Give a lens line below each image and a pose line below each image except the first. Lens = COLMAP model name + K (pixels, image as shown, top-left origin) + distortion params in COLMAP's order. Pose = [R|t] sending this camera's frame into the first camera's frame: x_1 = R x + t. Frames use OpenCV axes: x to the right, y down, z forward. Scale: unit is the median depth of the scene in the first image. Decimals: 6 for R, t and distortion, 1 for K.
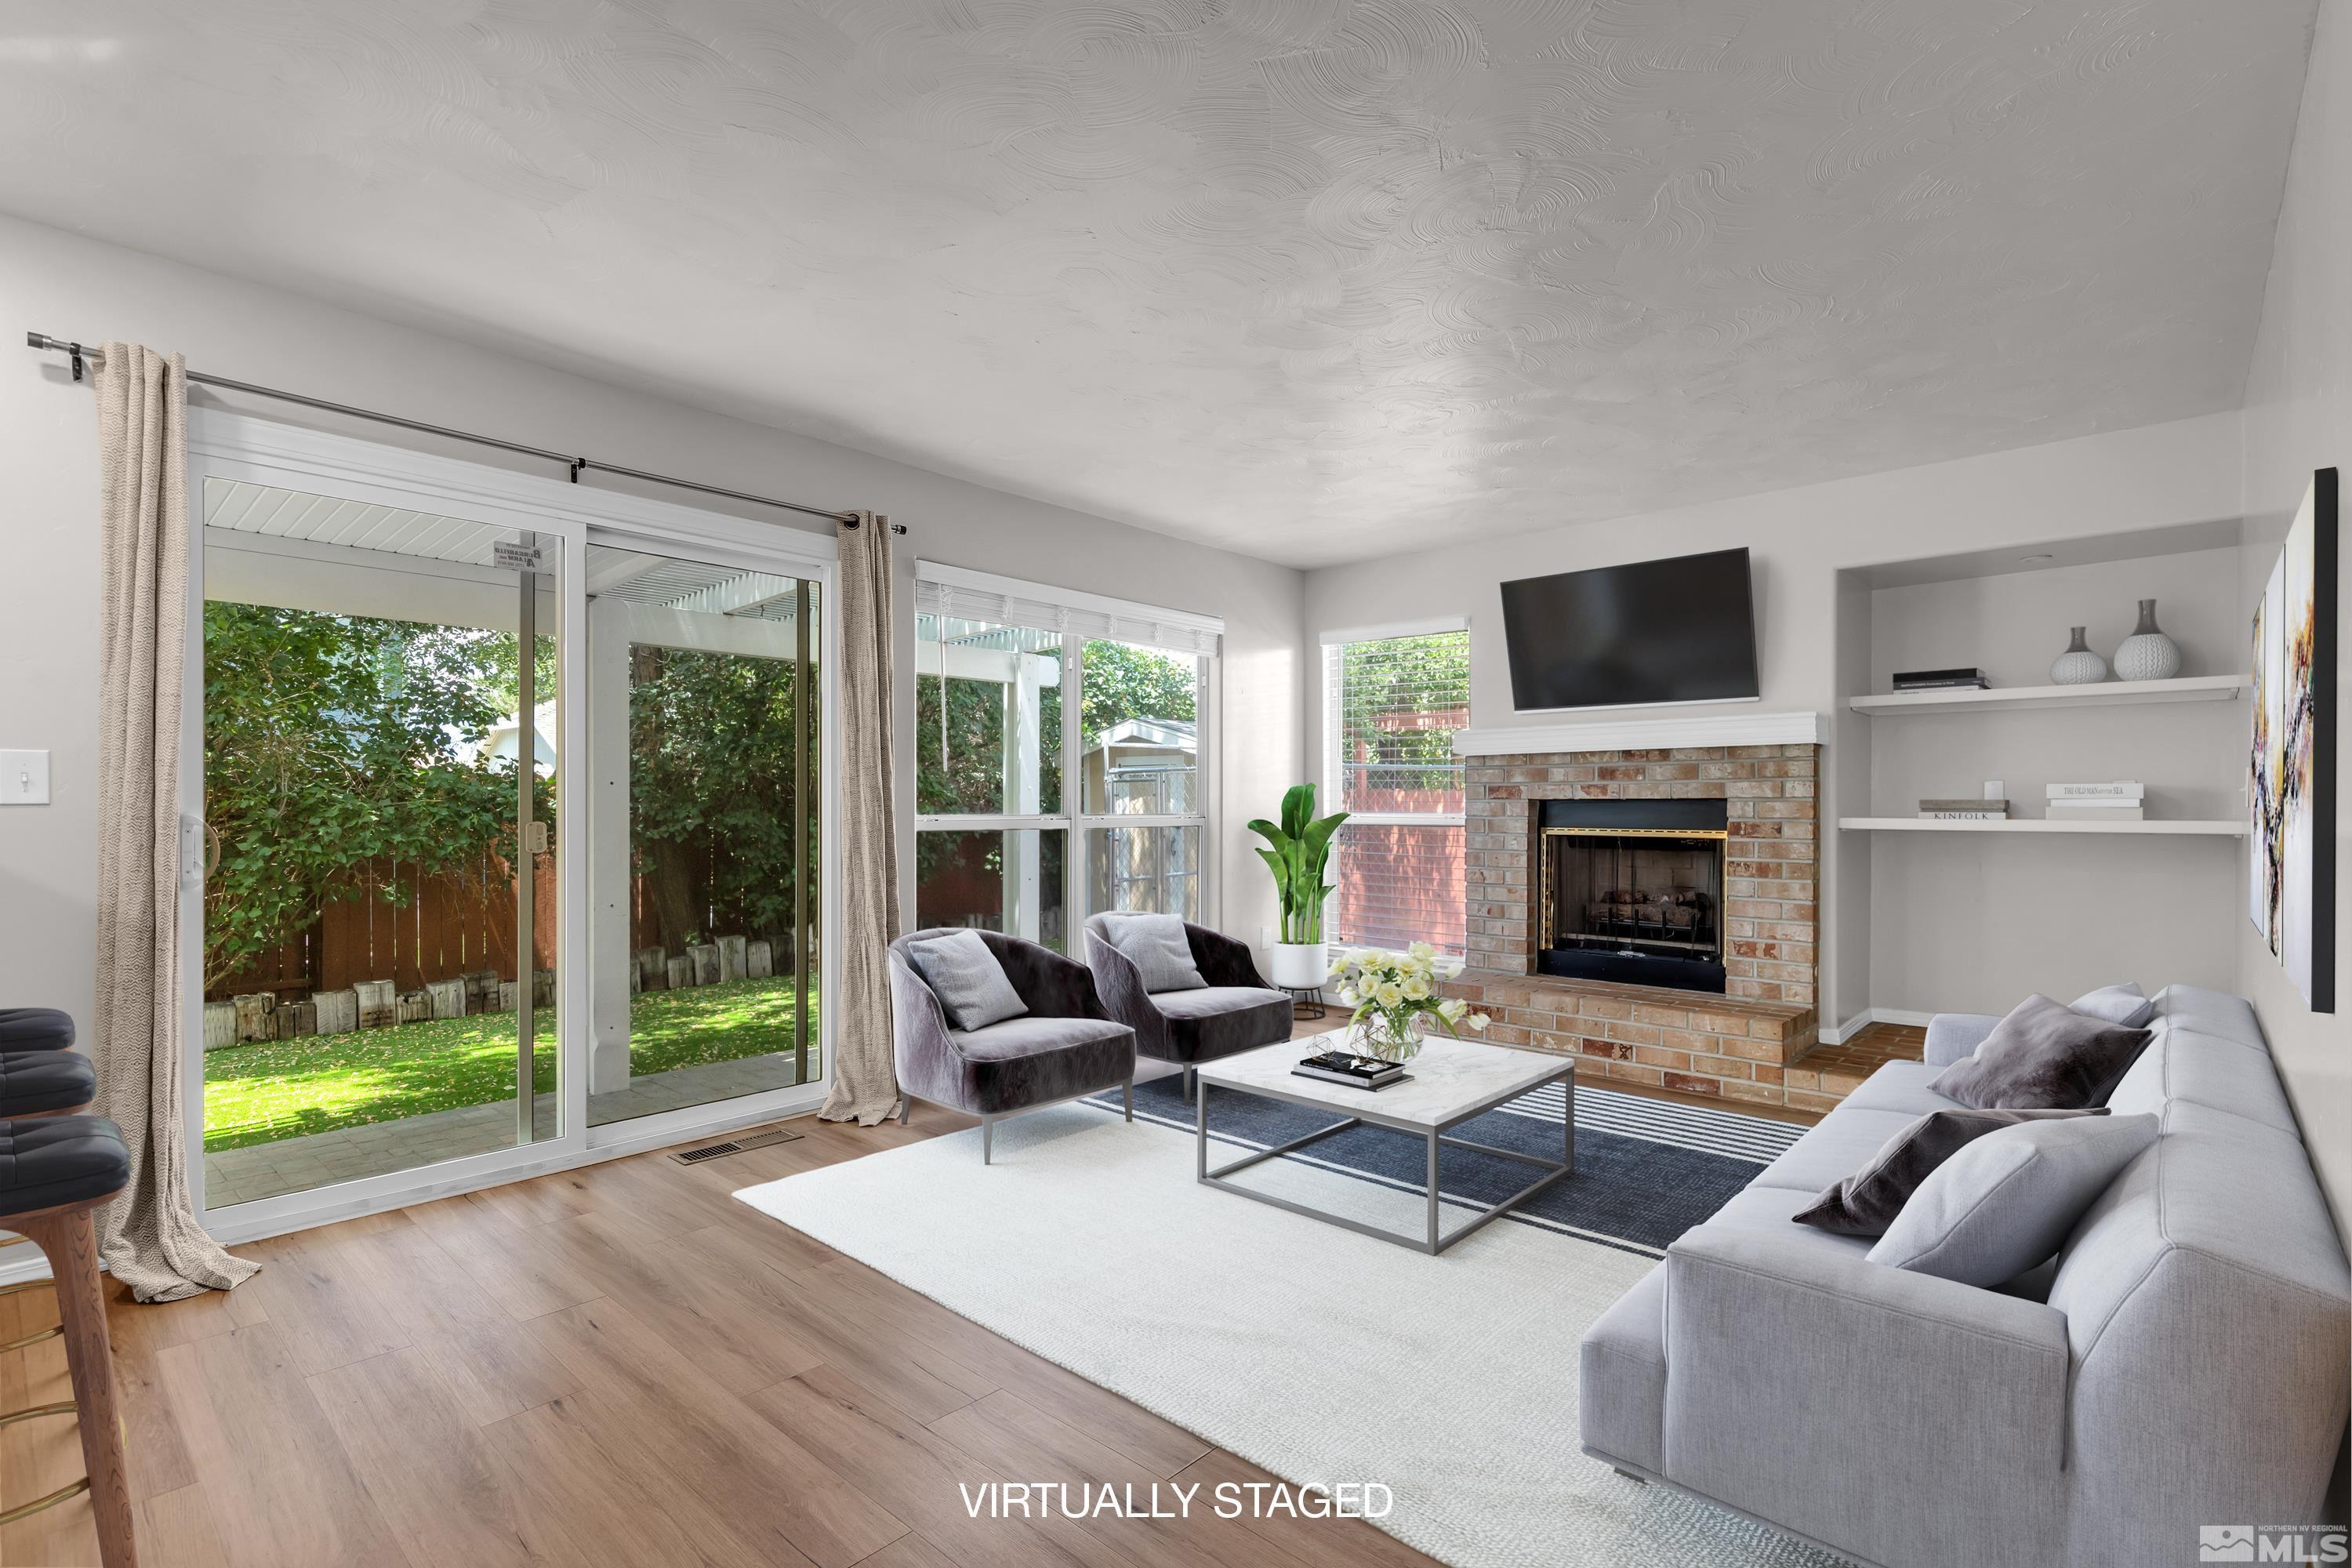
lens RADIAL K [[1058.0, 0, 1230.5], [0, 1058.0, 813.4], [0, 0, 1]] dist [0.008438, -0.000616]
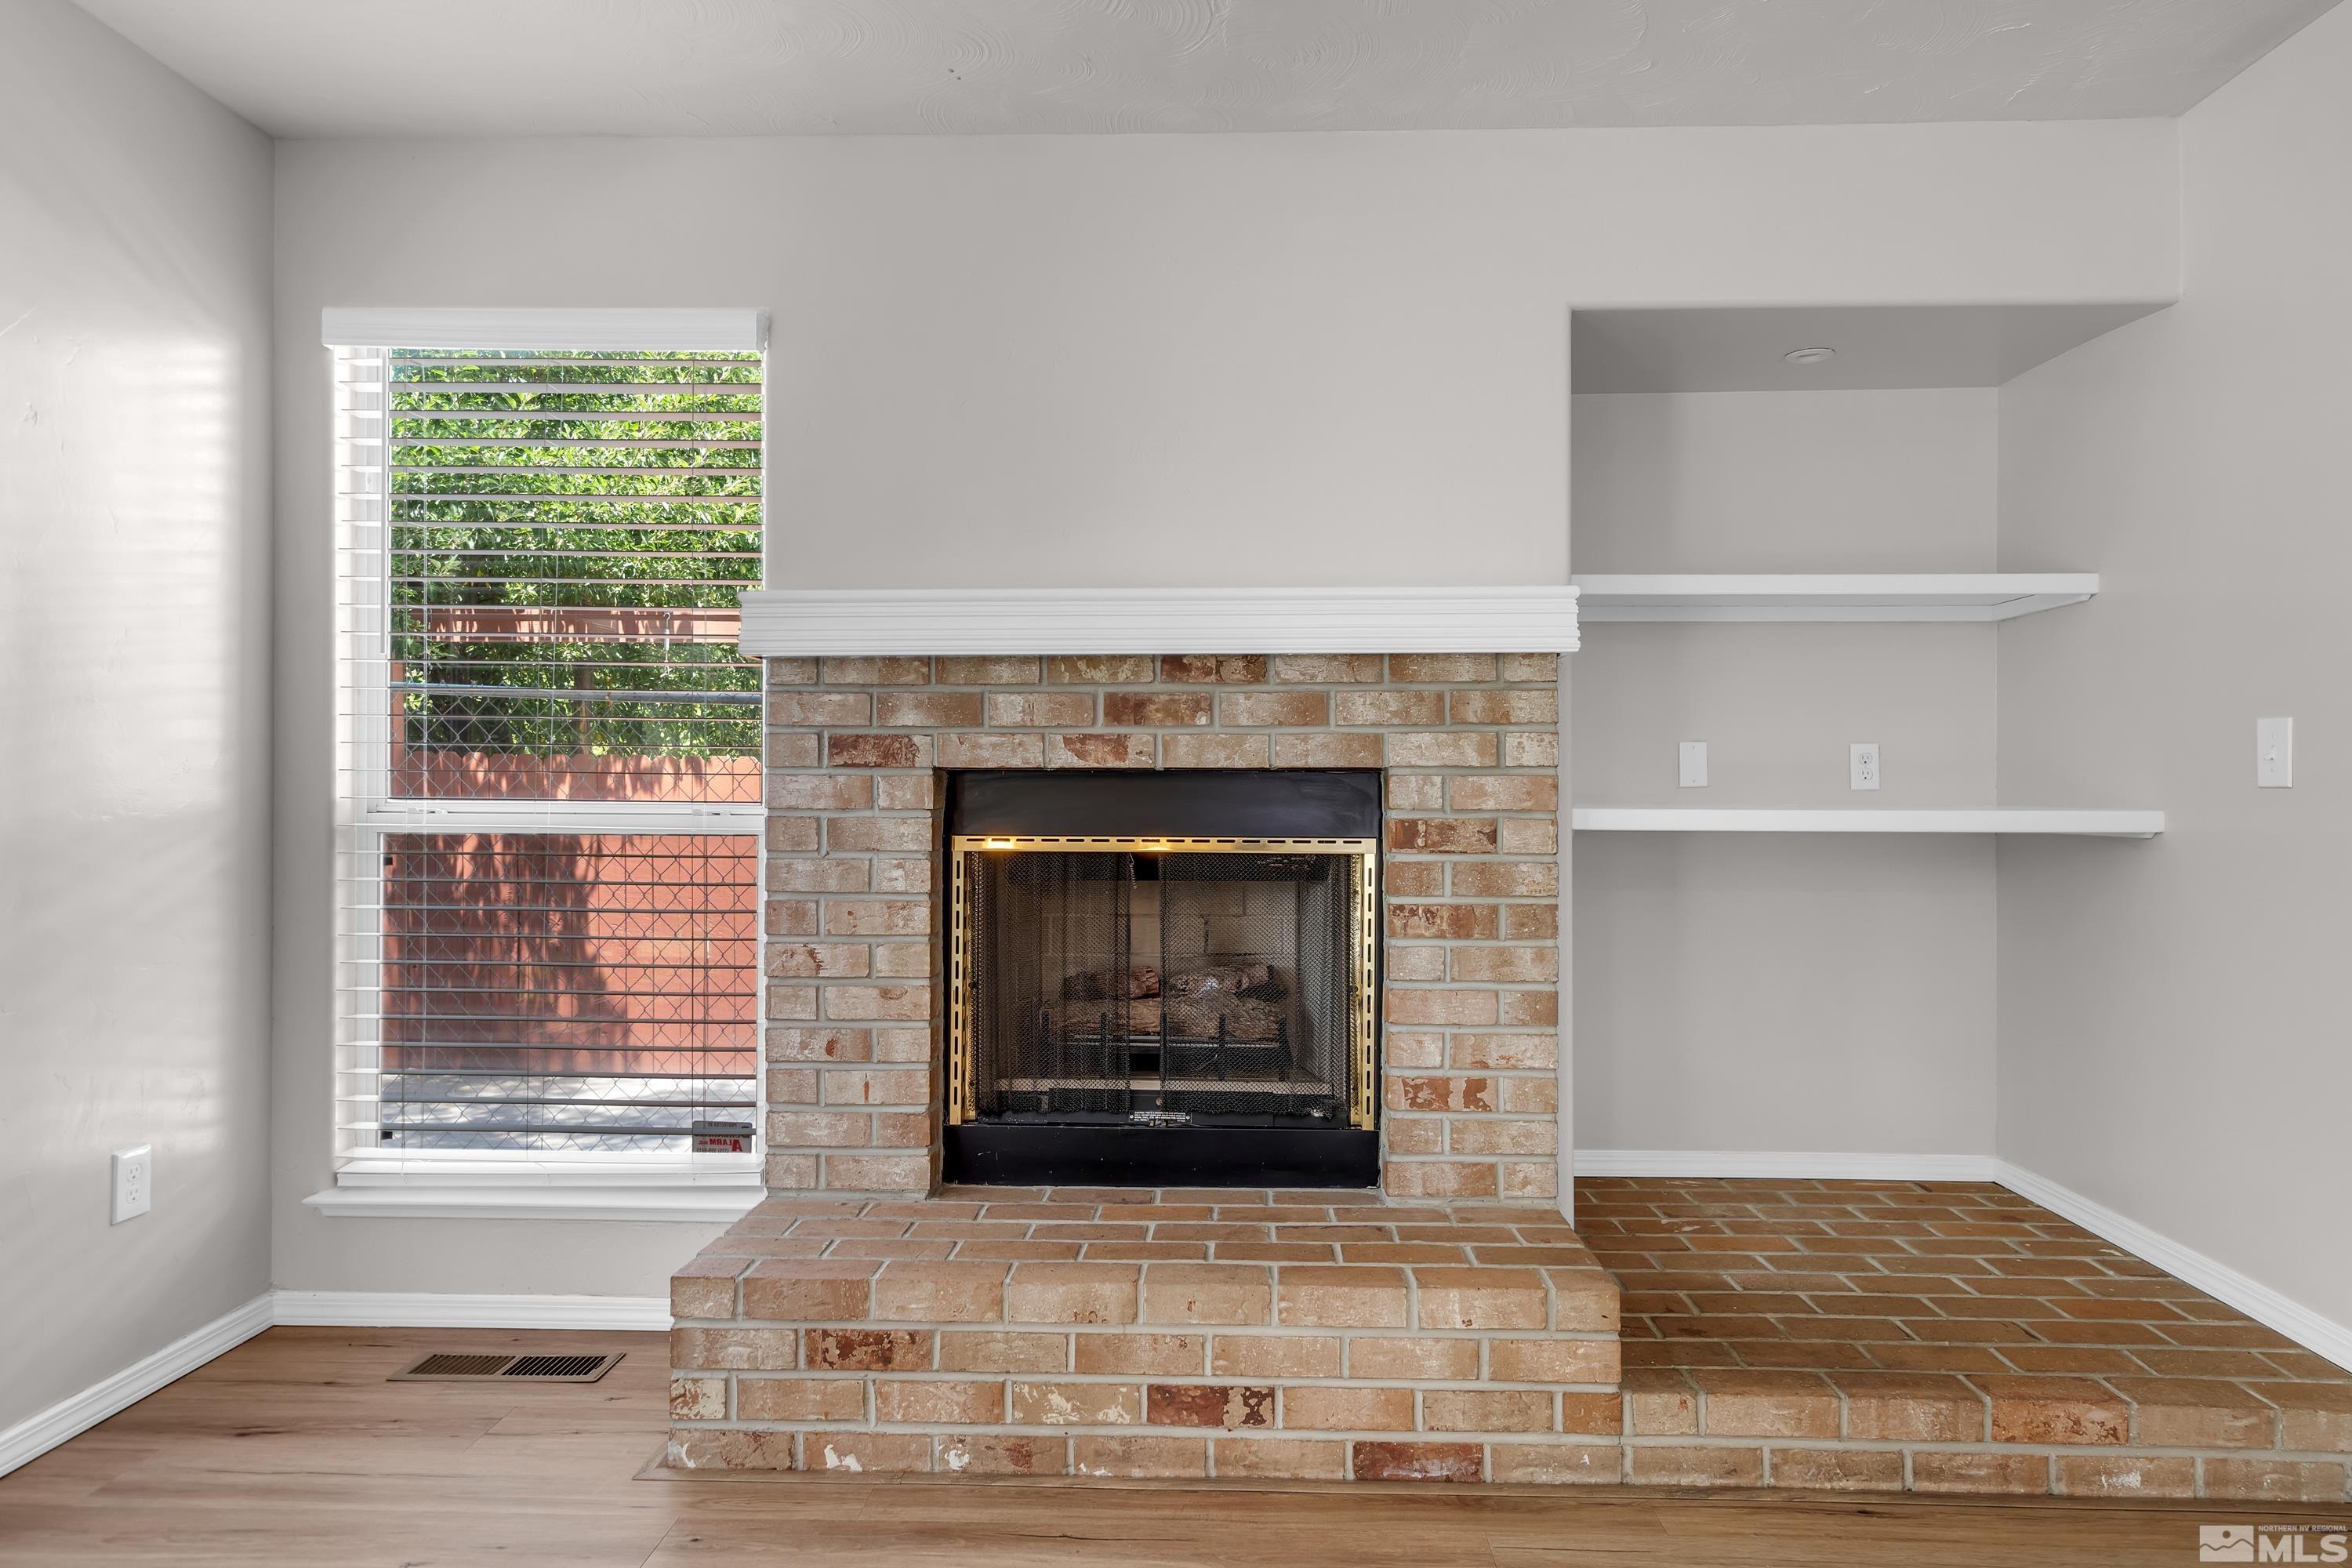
lens RADIAL K [[1324.3, 0, 1158.2], [0, 1324.3, 783.3], [0, 0, 1]] dist [0.014914, -0.000168]
pose [[0.783319, 0.003955, 0.621608, 0.032467], [0.003424, 0.999937, -0.010678, -0.001697], [-0.621611, 0.010493, 0.783256, 0.592287]]
